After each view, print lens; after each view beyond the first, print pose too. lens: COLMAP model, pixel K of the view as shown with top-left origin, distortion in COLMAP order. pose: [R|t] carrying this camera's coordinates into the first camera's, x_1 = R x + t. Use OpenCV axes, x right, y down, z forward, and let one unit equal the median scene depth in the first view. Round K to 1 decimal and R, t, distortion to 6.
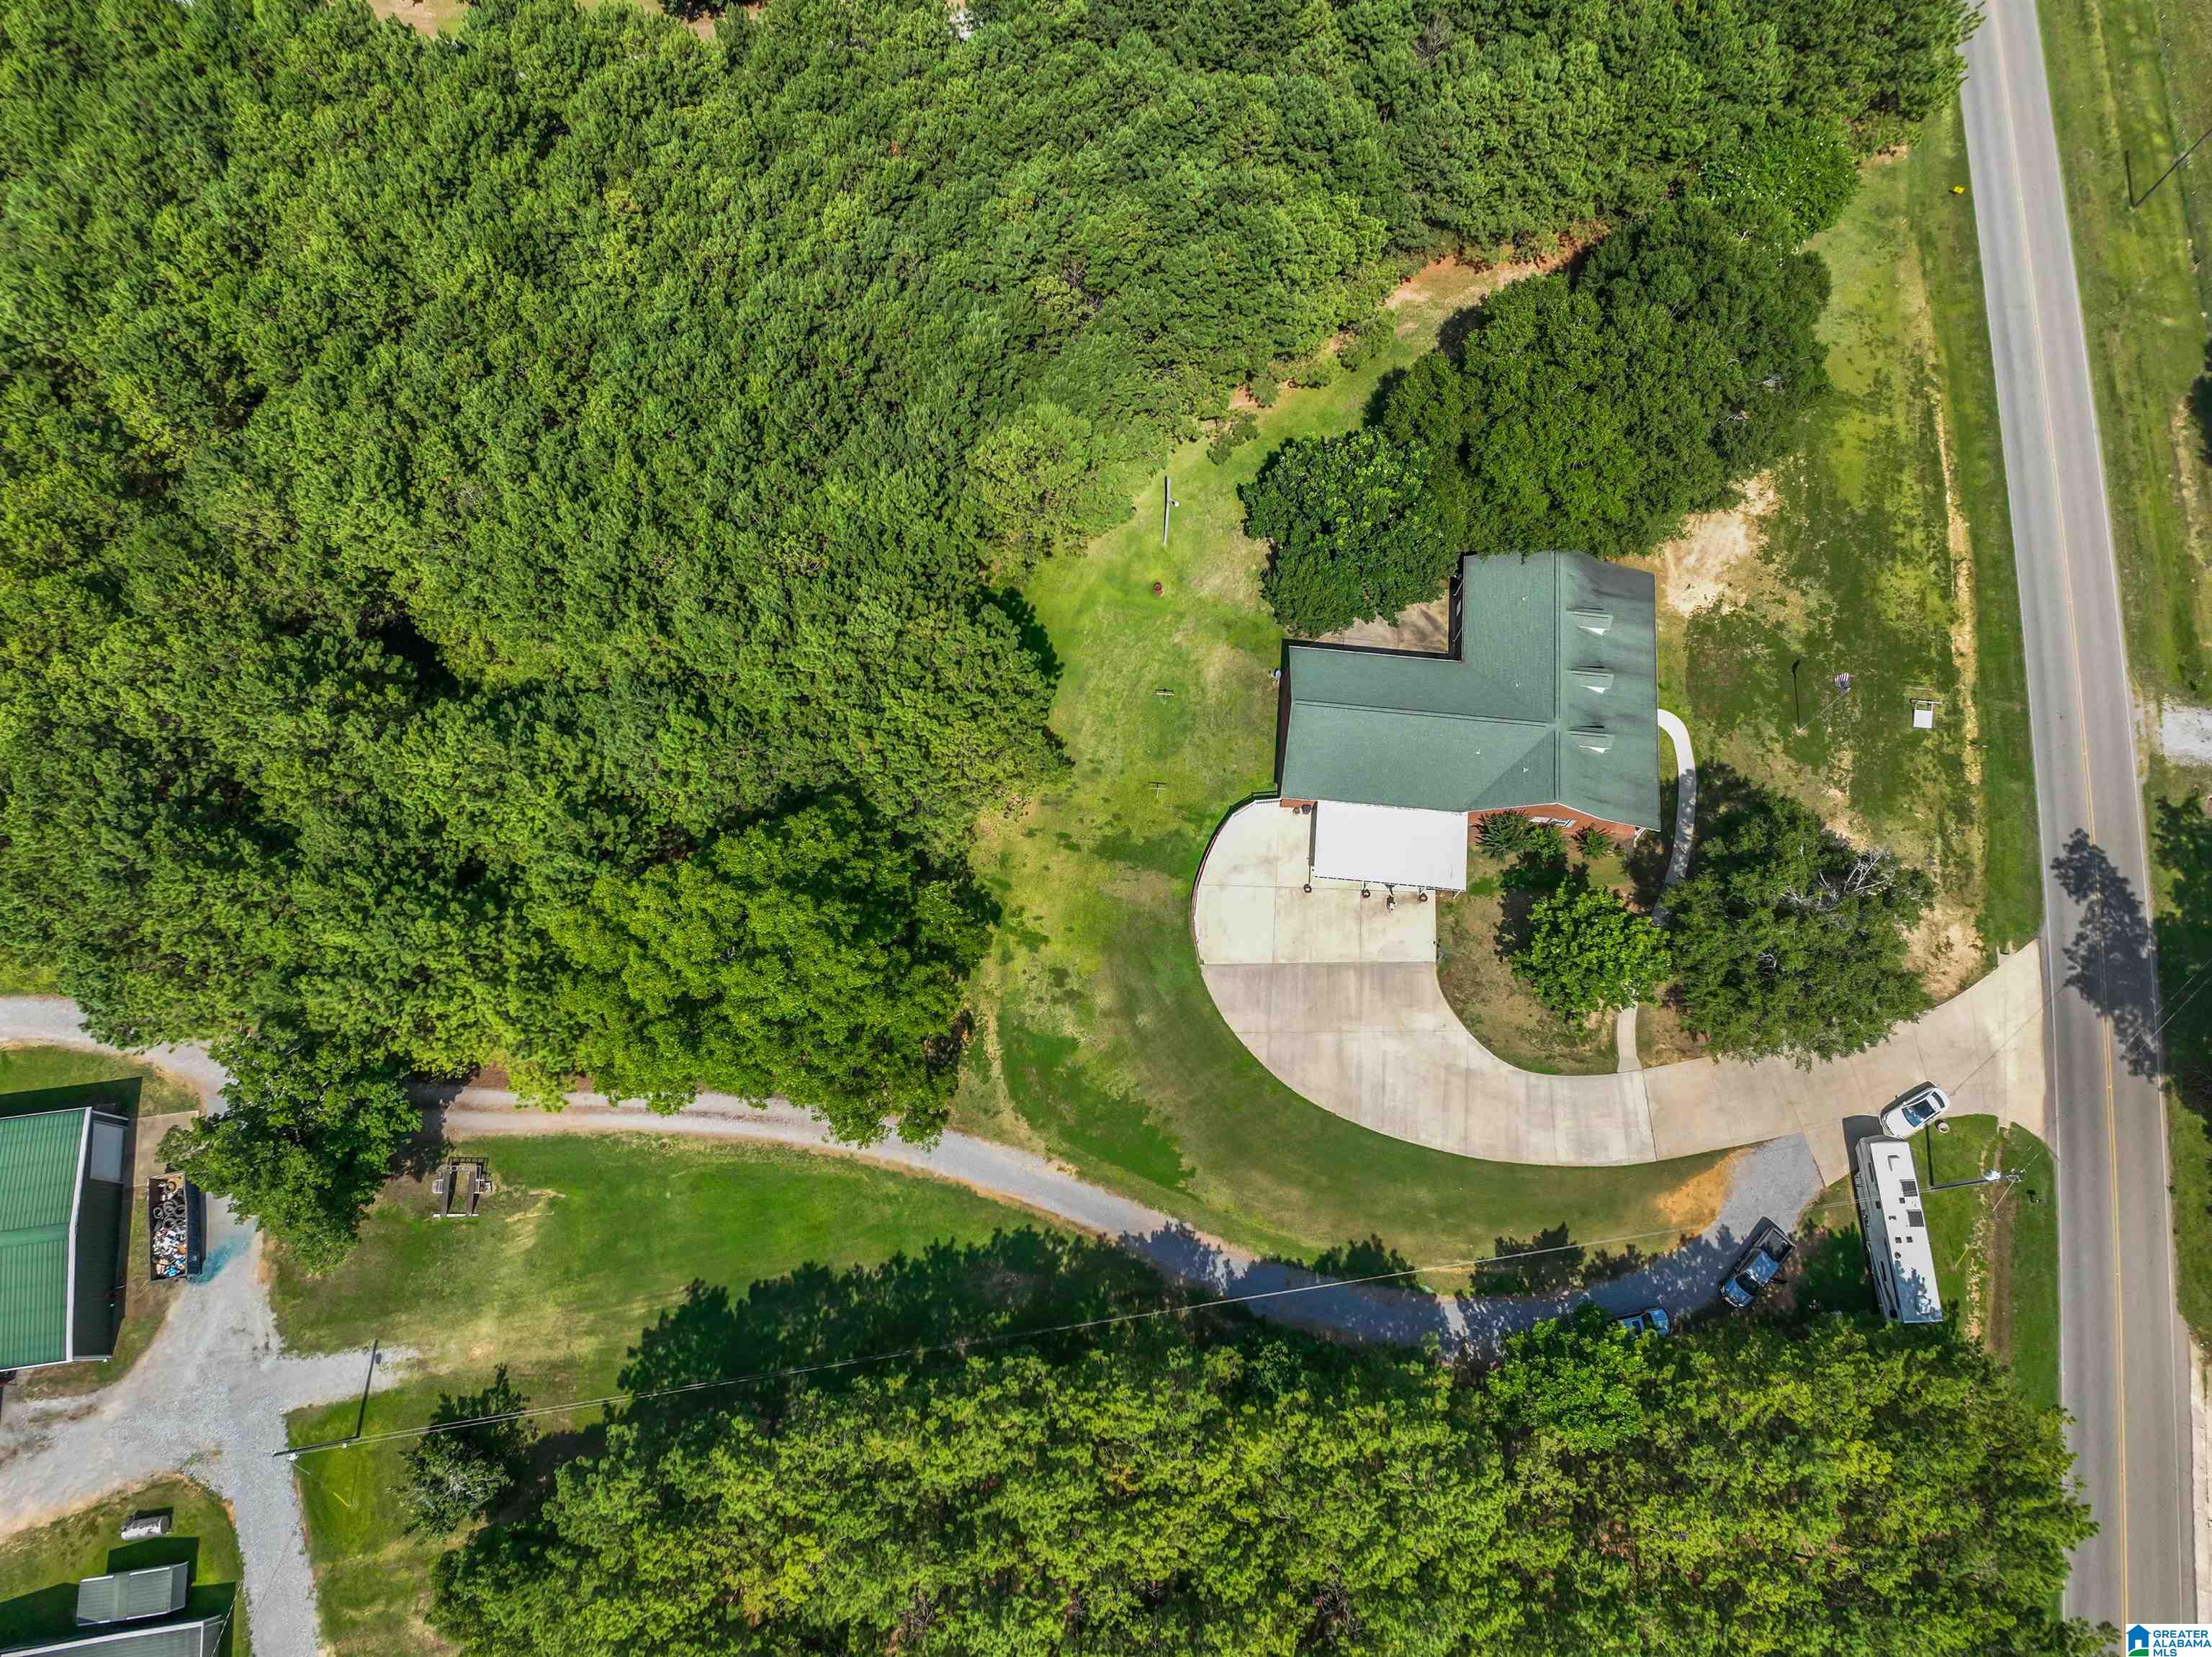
lens RADIAL K [[1753.4, 0, 1106.0], [0, 1753.4, 828.5], [0, 0, 1]] dist [-0.009483, 0.048369]
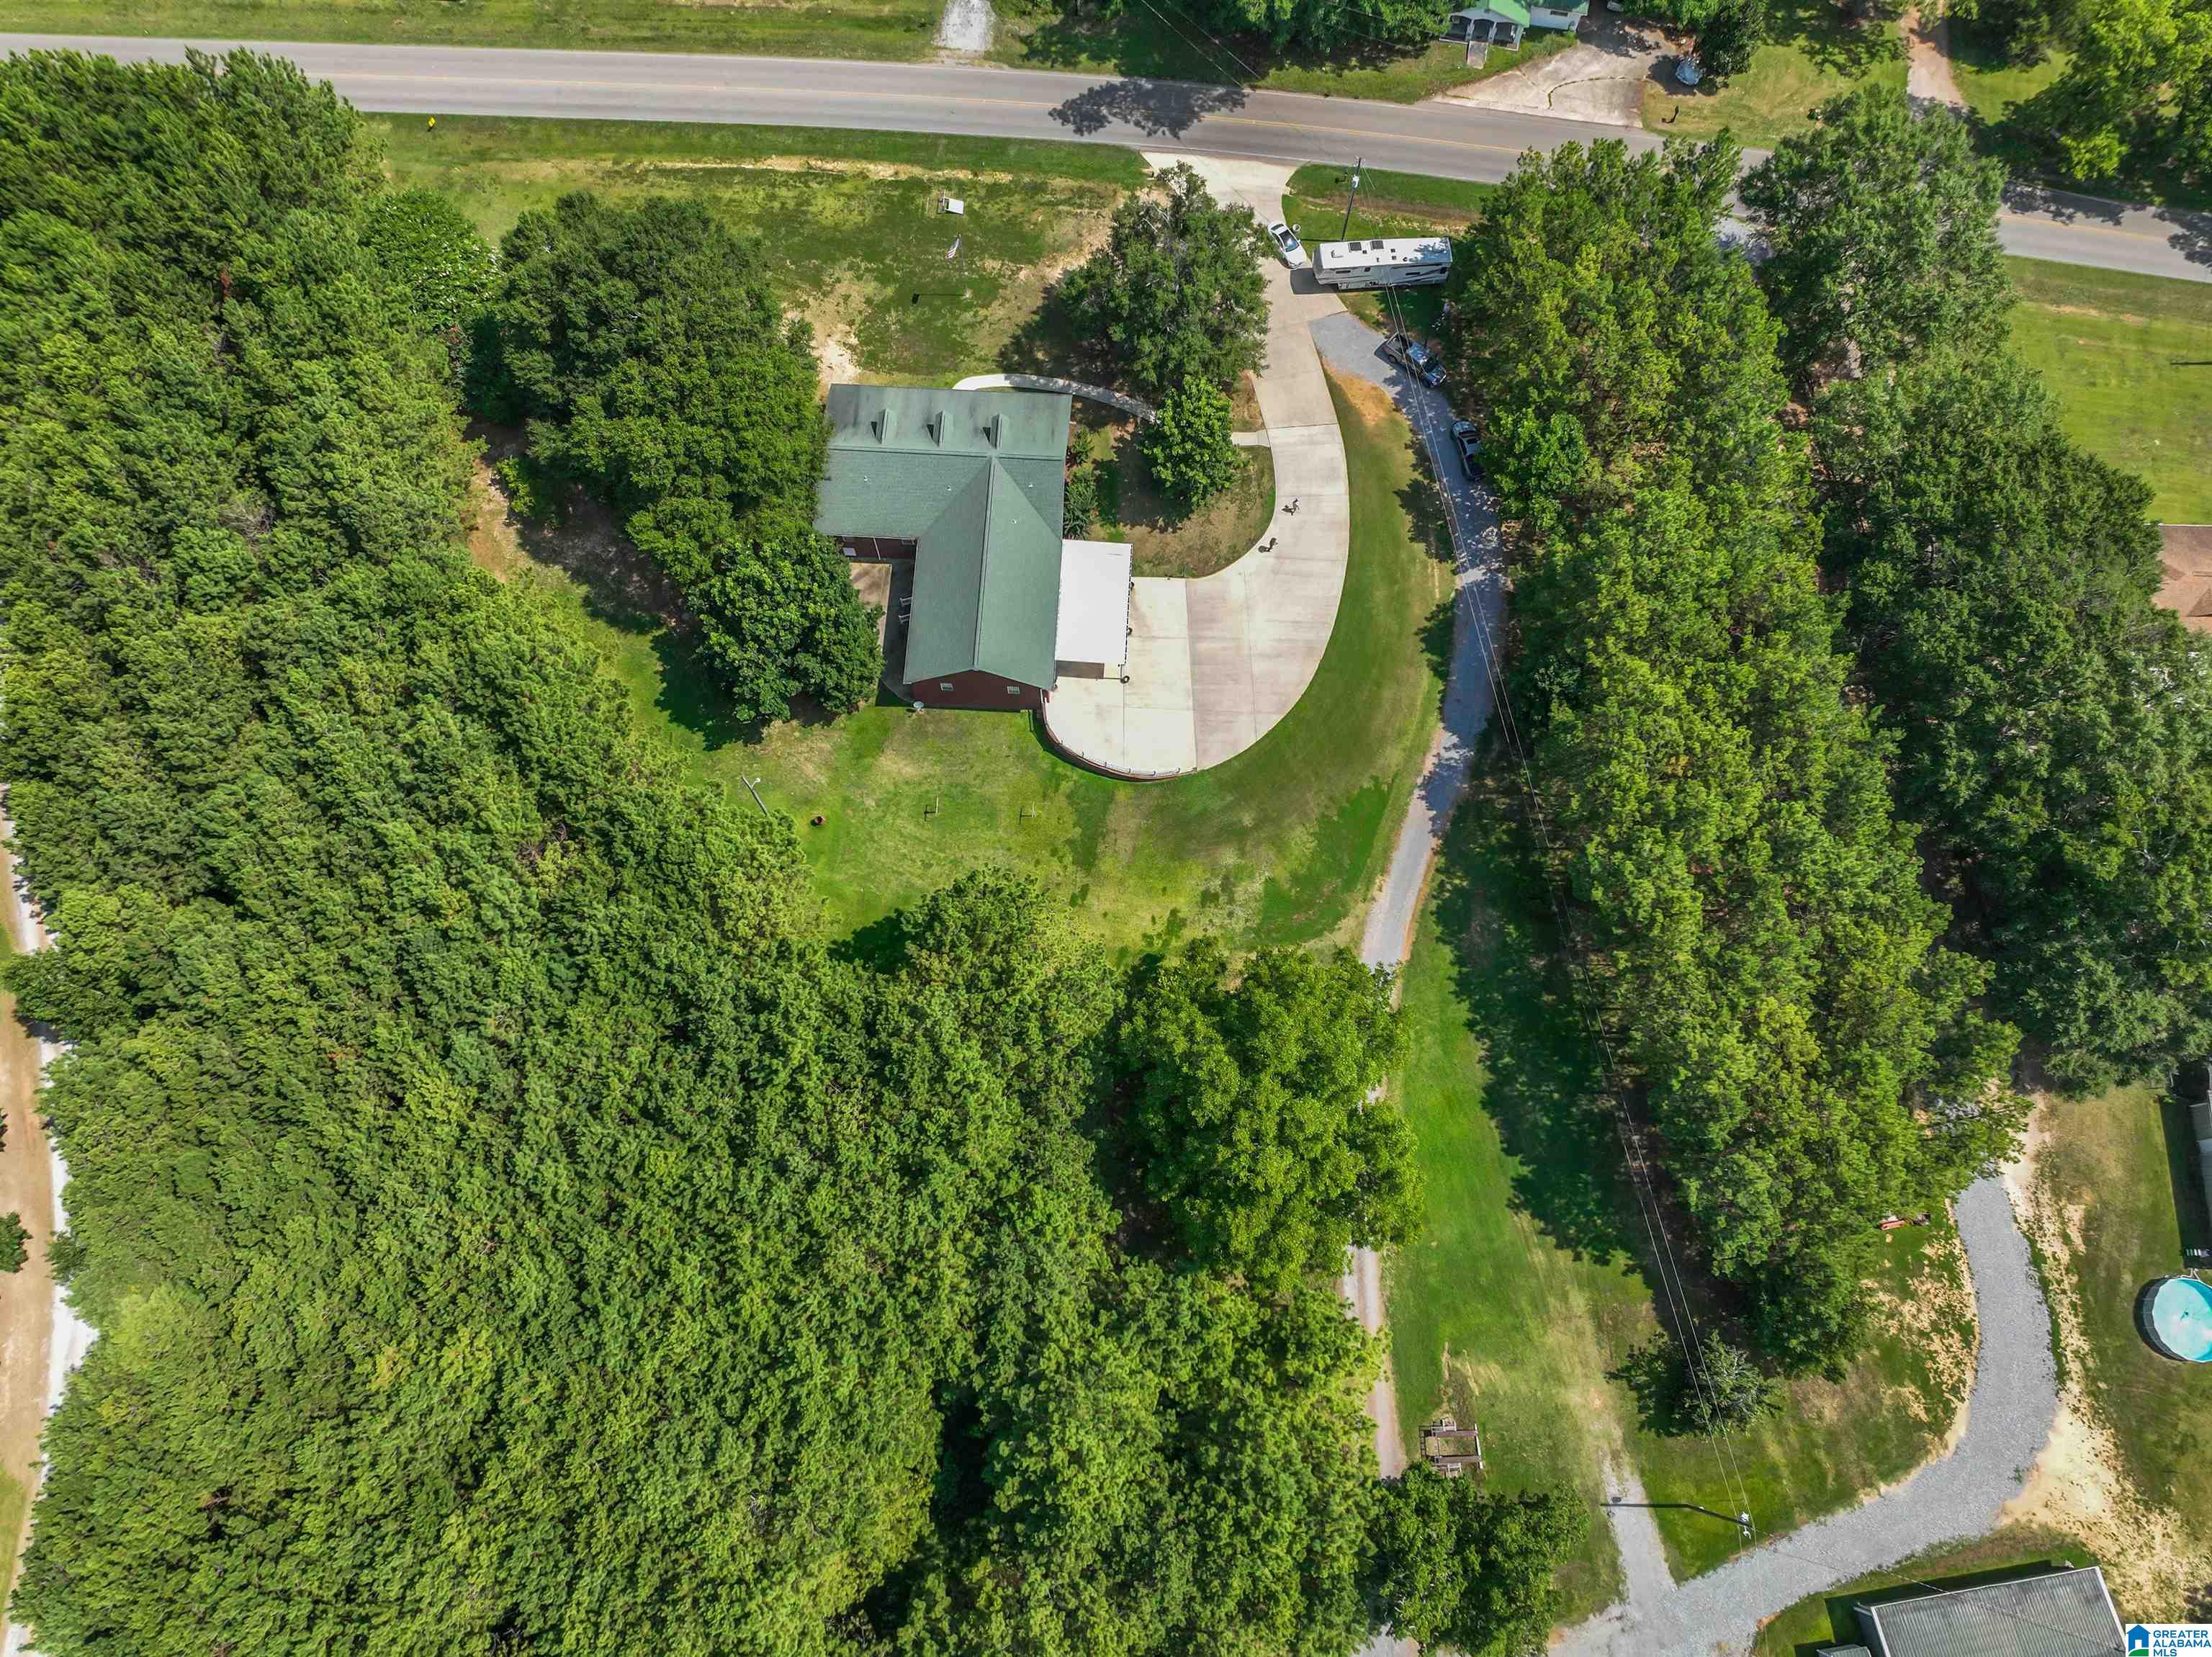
lens RADIAL K [[1753.4, 0, 1106.0], [0, 1753.4, 828.5], [0, 0, 1]] dist [-0.009483, 0.048369]
pose [[-0.049731, -0.944706, 0.324126, -0.355598], [0.934639, 0.070390, 0.348563, -0.380035], [-0.352104, 0.320275, 0.879458, 0.045625]]
